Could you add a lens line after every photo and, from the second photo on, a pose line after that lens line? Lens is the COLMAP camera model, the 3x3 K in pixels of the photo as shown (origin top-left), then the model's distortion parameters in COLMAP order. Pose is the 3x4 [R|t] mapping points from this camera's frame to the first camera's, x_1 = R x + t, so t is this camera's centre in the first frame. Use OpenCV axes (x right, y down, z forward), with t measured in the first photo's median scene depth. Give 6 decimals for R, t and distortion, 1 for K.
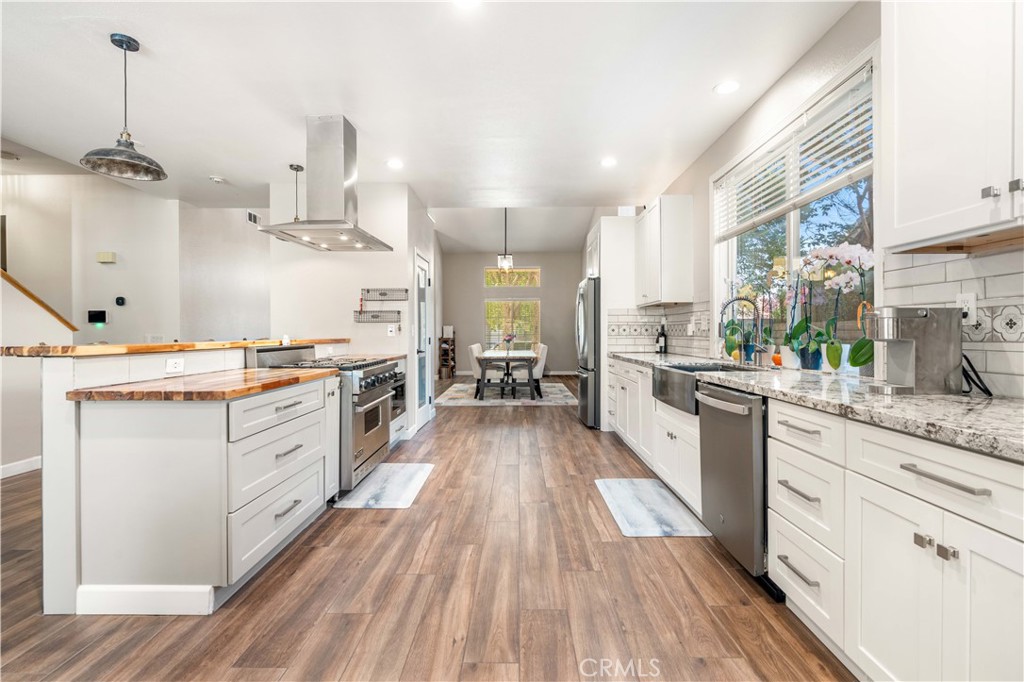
lens RADIAL K [[473.8, 0, 508.5], [0, 473.8, 333.0], [0, 0, 1]] dist [-0.004513, 0.000215]
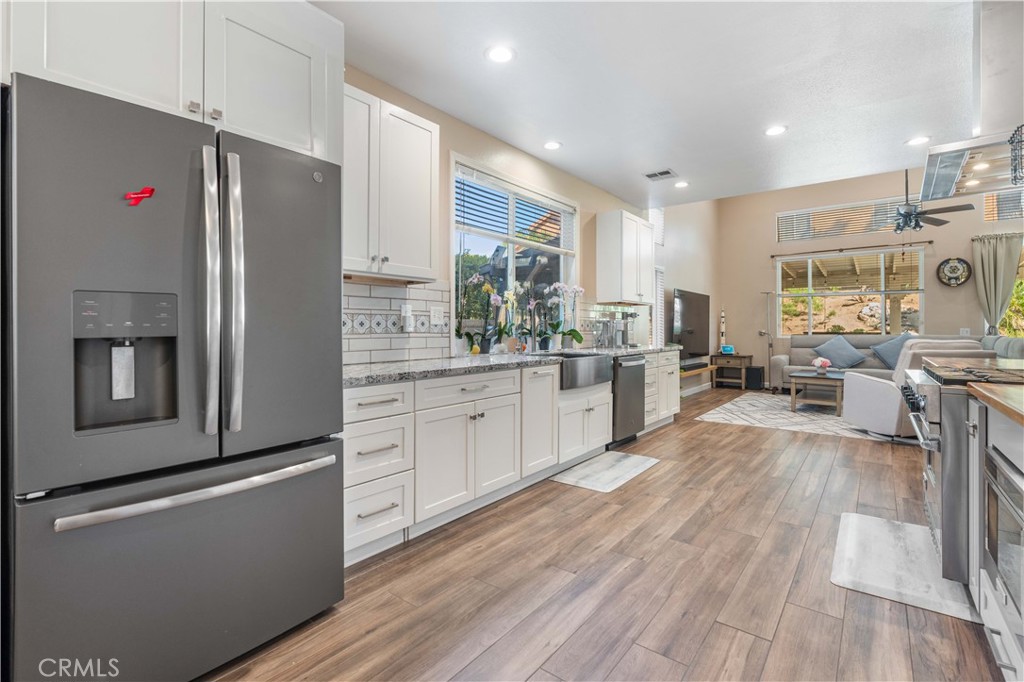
lens RADIAL K [[473.8, 0, 508.5], [0, 473.8, 333.0], [0, 0, 1]] dist [-0.004513, 0.000215]
pose [[-0.798120, -0.001071, 0.602498, -0.237650], [0.002473, 0.999984, 0.005054, 0.002945], [-0.602494, 0.005524, -0.798104, 2.078641]]
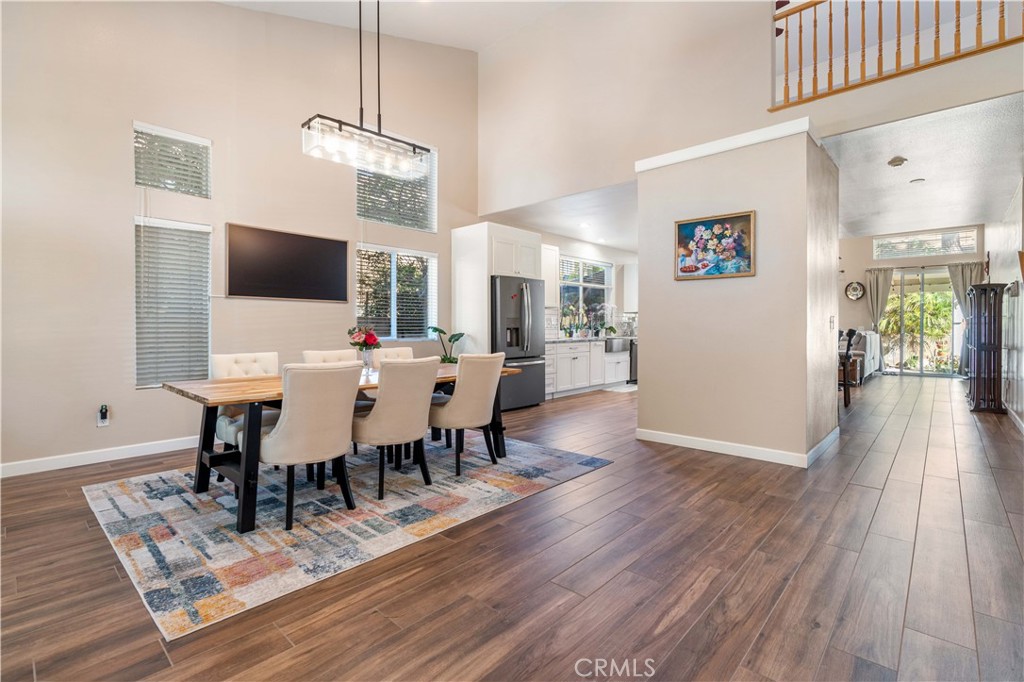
lens RADIAL K [[473.8, 0, 508.5], [0, 473.8, 333.0], [0, 0, 1]] dist [-0.004513, 0.000215]
pose [[-0.747523, -0.004097, 0.664223, -0.996946], [0.001368, 0.999969, 0.007708, 0.016744], [-0.664234, 0.006671, -0.747495, 3.420760]]
